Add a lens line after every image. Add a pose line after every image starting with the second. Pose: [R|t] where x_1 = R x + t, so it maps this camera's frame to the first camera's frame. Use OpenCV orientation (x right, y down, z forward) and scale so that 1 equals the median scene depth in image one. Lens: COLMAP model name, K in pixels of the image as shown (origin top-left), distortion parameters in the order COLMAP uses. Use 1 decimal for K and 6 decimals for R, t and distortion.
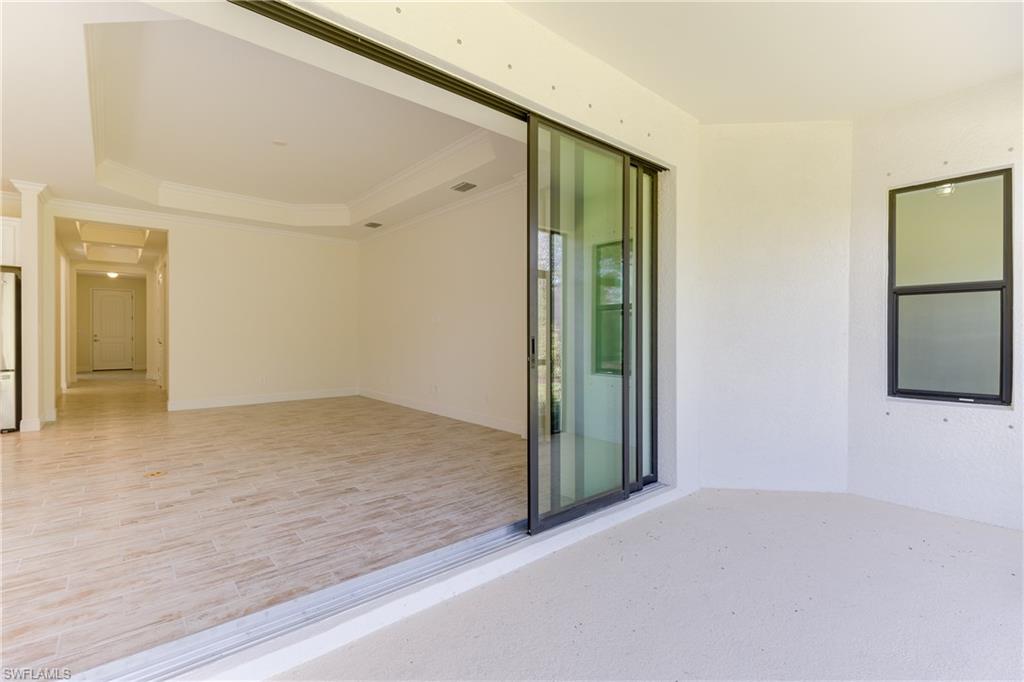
lens RADIAL K [[468.6, 0, 515.5], [0, 468.6, 336.1], [0, 0, 1]] dist [0.001386, -0.000581]
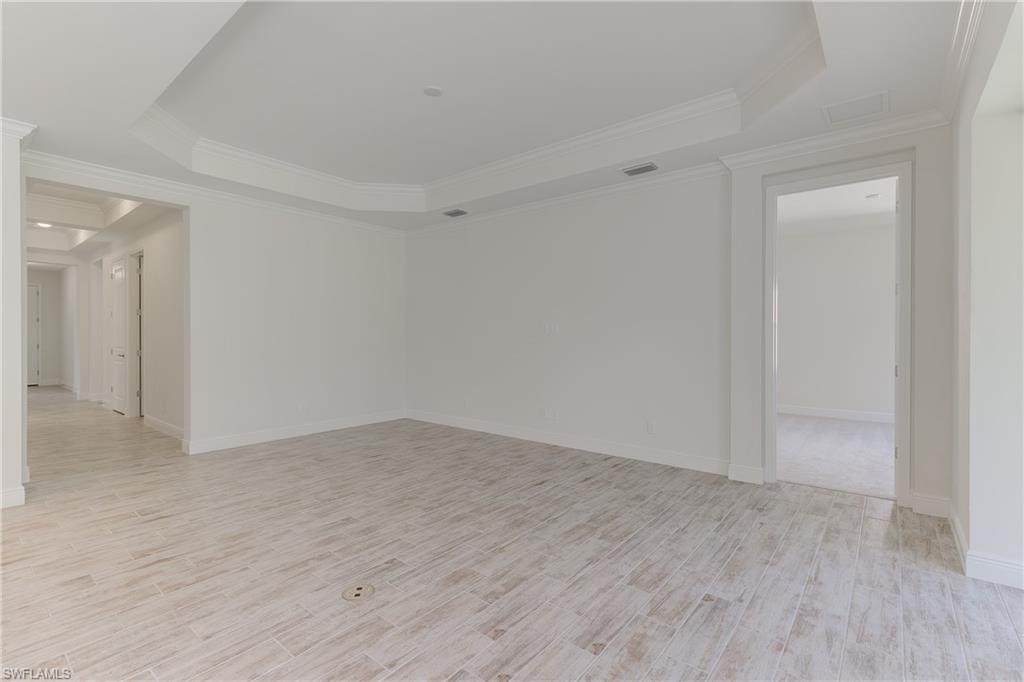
lens RADIAL K [[468.6, 0, 515.5], [0, 468.6, 336.1], [0, 0, 1]] dist [0.001386, -0.000581]
pose [[0.984293, -0.001199, 0.176540, -0.478148], [0.001111, 0.999999, 0.000597, -0.032062], [-0.176541, -0.000391, 0.984293, 0.251196]]
